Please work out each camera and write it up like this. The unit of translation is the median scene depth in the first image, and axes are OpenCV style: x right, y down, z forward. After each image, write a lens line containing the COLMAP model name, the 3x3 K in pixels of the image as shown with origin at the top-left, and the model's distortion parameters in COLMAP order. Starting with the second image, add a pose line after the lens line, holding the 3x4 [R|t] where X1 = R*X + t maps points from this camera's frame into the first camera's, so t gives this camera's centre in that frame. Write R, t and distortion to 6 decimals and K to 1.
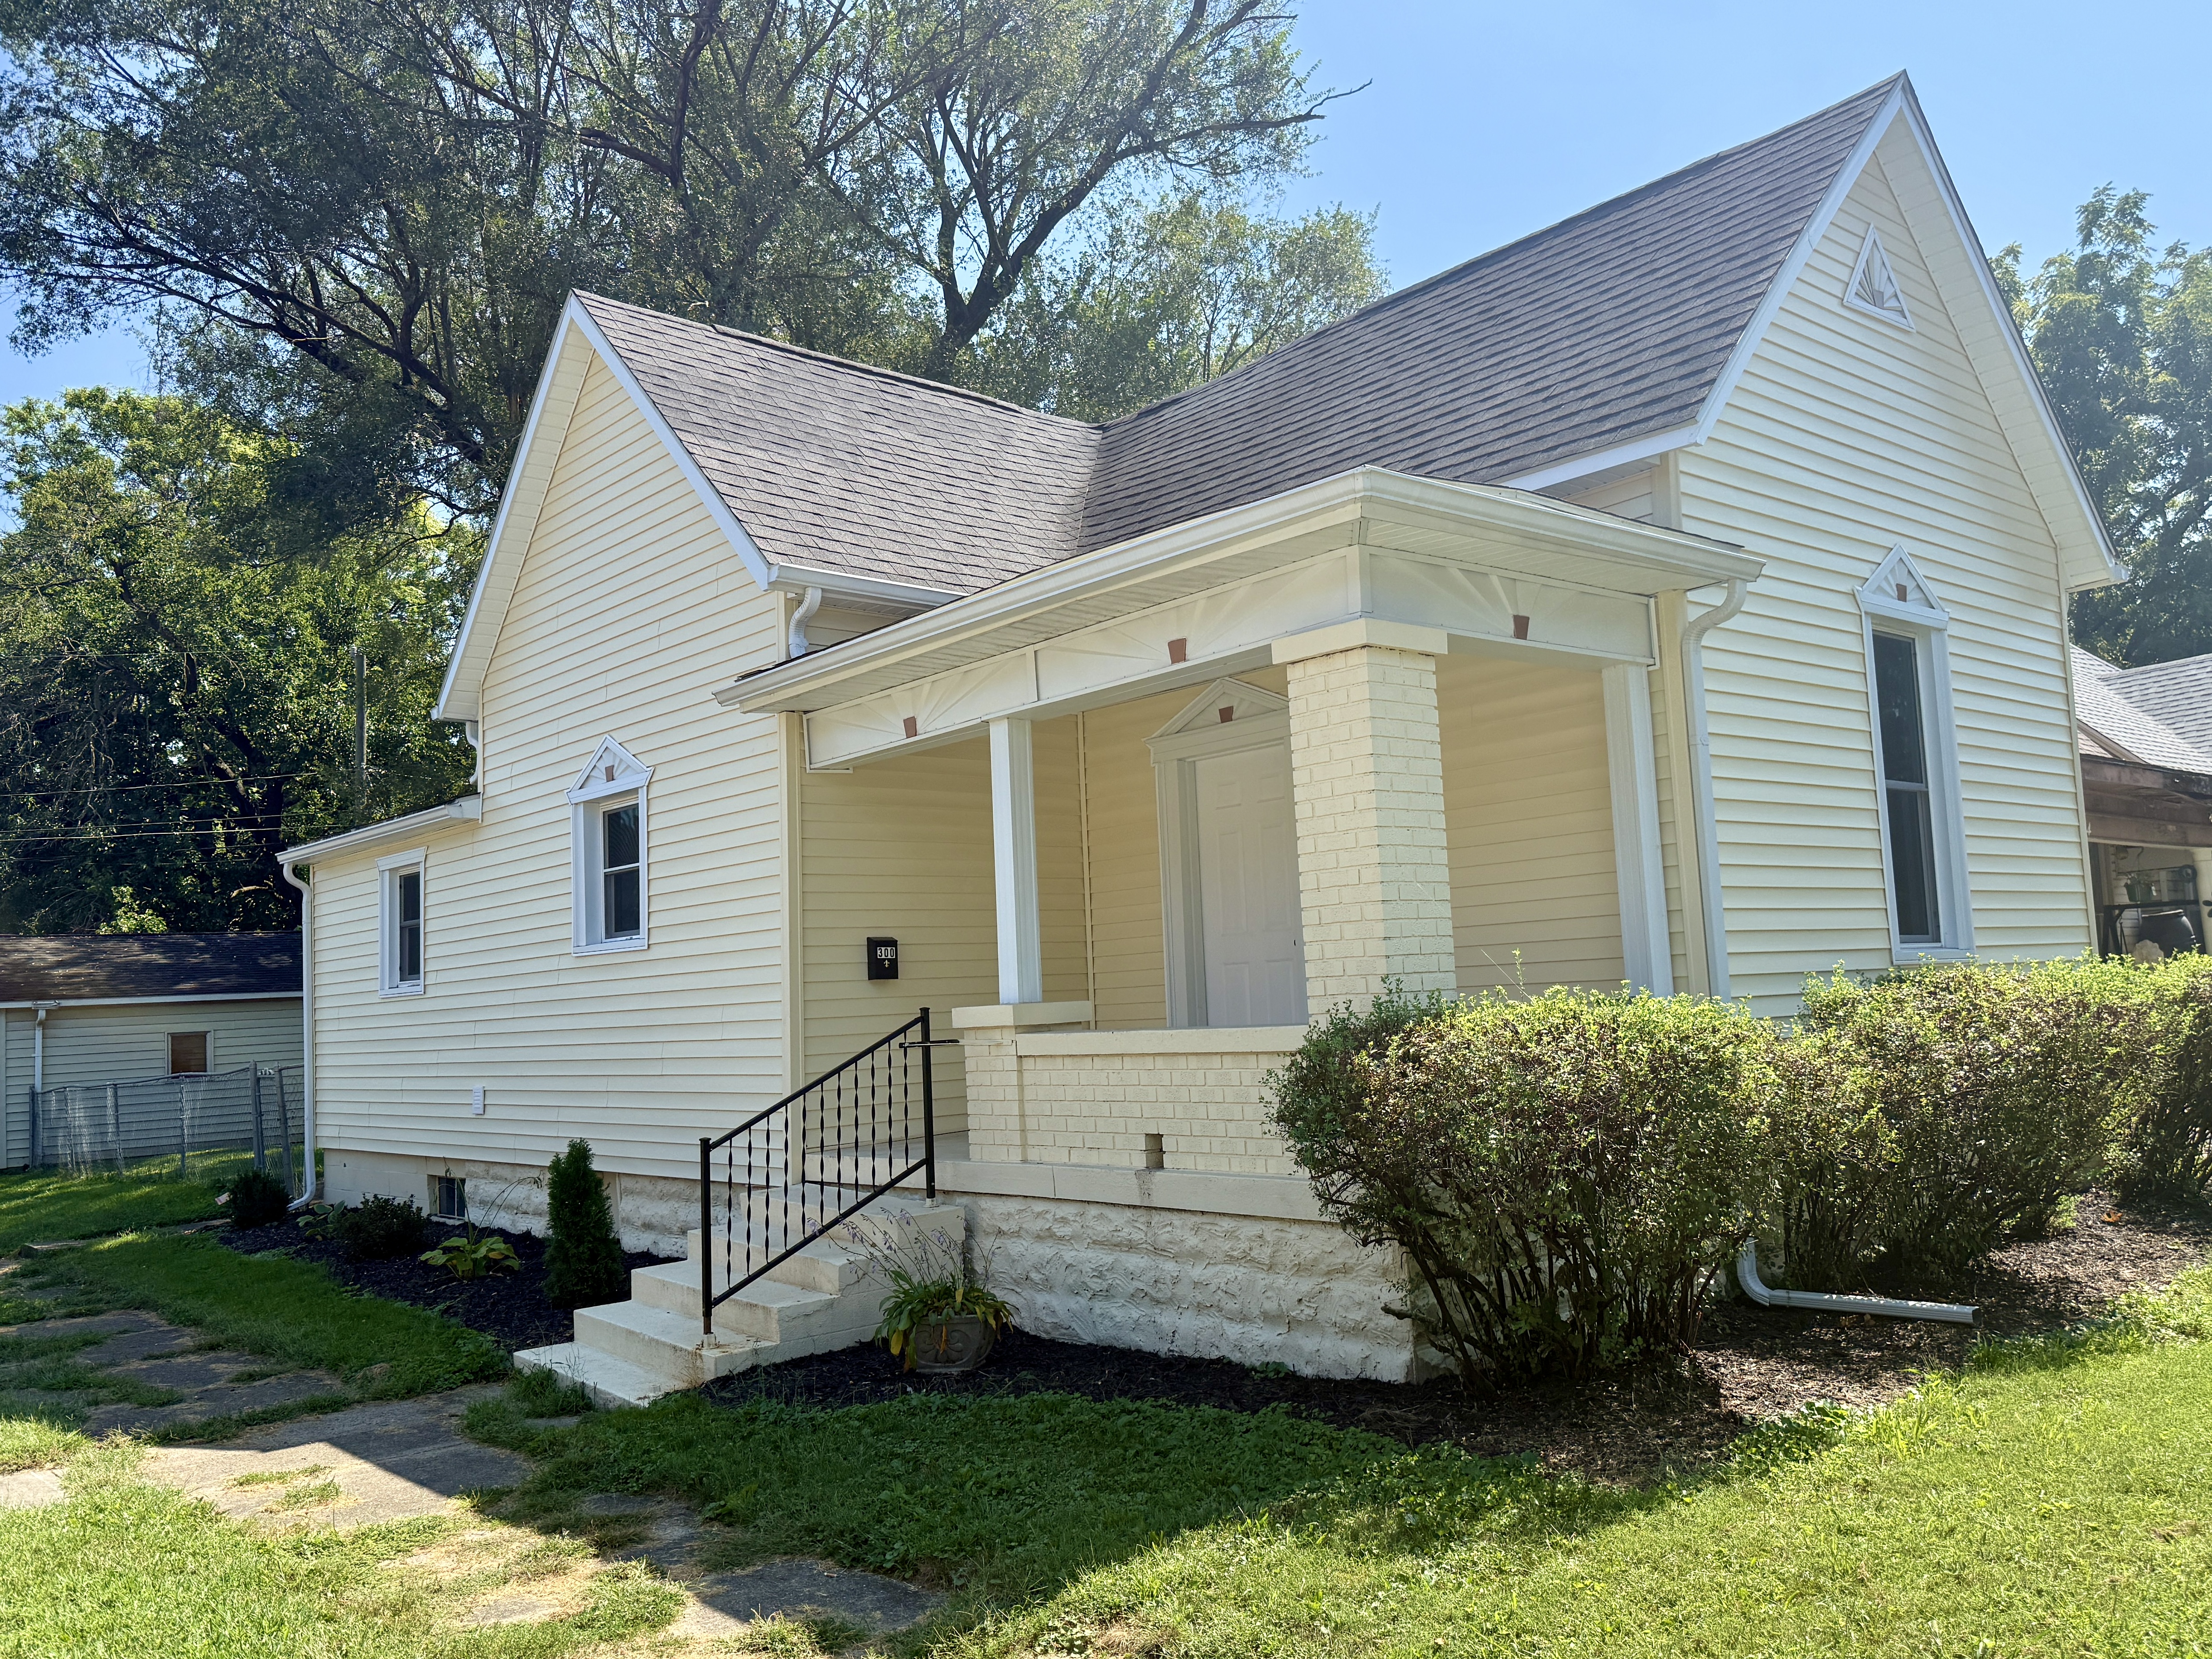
lens RADIAL K [[1564.9, 0, 1107.0], [0, 1564.9, 839.1], [0, 0, 1]] dist [0.222482, -0.402525]
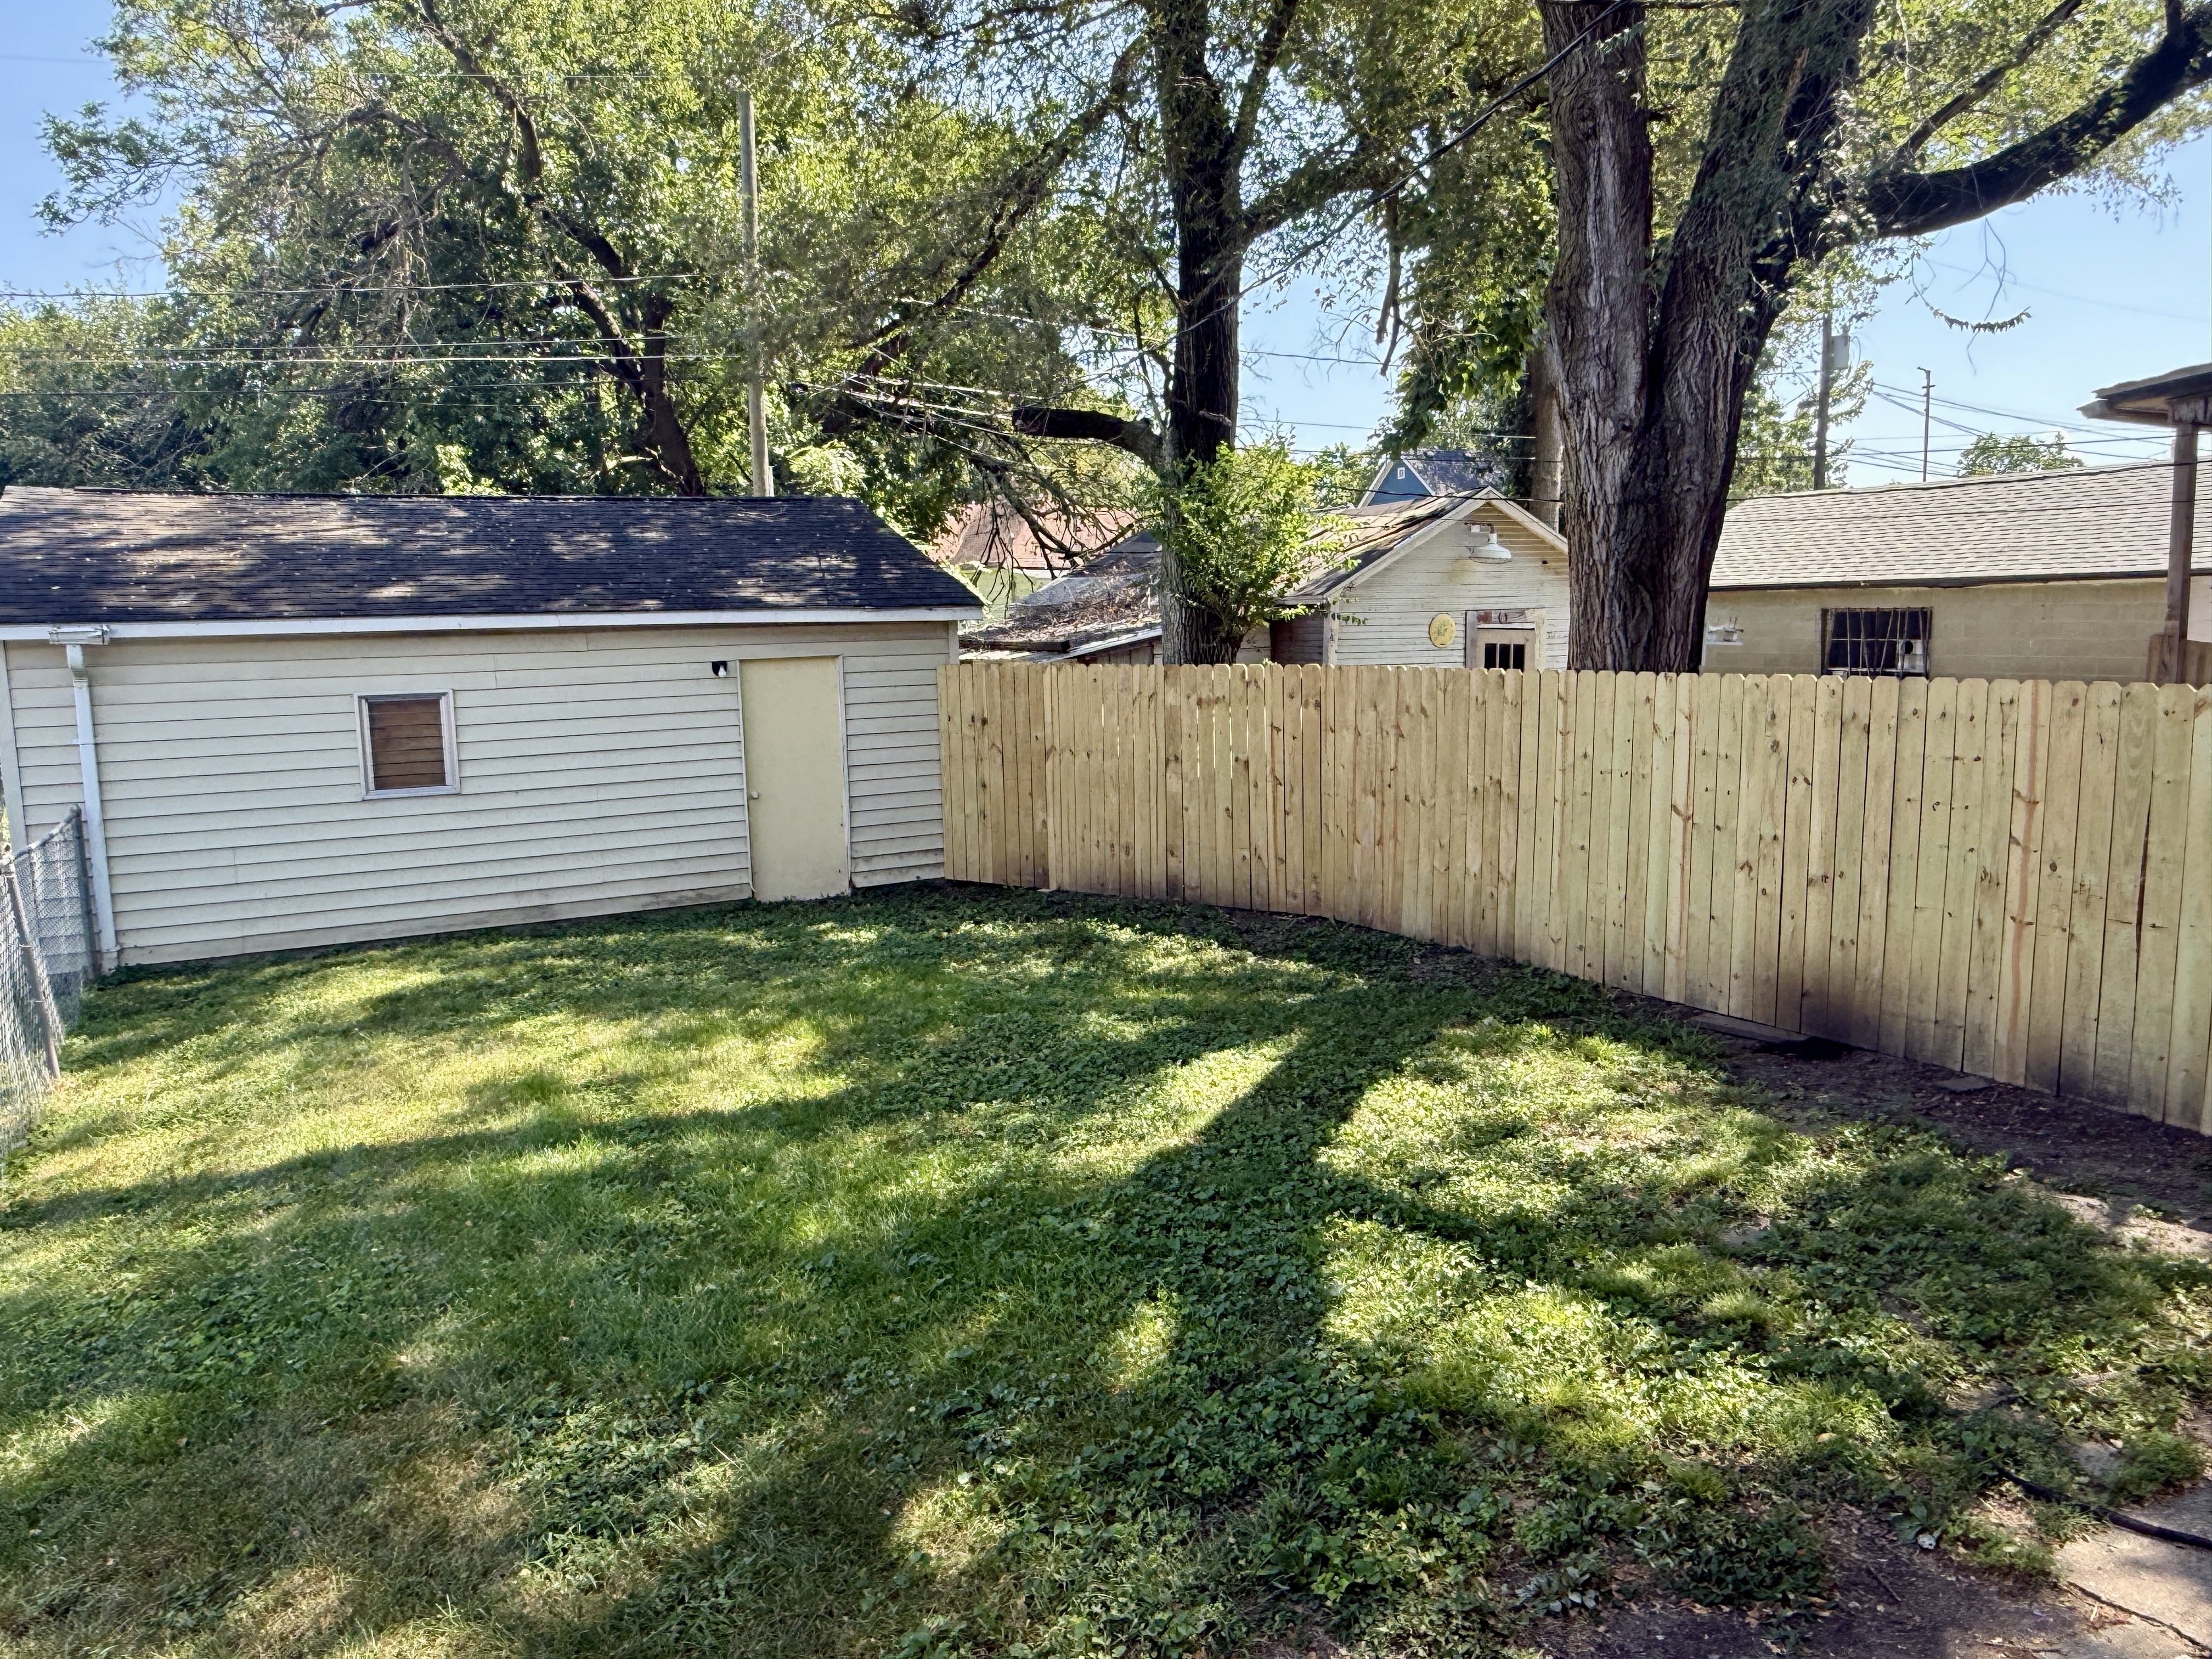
lens RADIAL K [[1552.9, 0, 1106.0], [0, 1552.9, 829.5], [0, 0, 1]] dist [-0.002355, -0.000890]
pose [[0.973218, 0.060784, -0.221701, -0.251543], [-0.006686, 0.971486, 0.237003, 0.046150], [0.229786, -0.229173, 0.945874, 0.575164]]
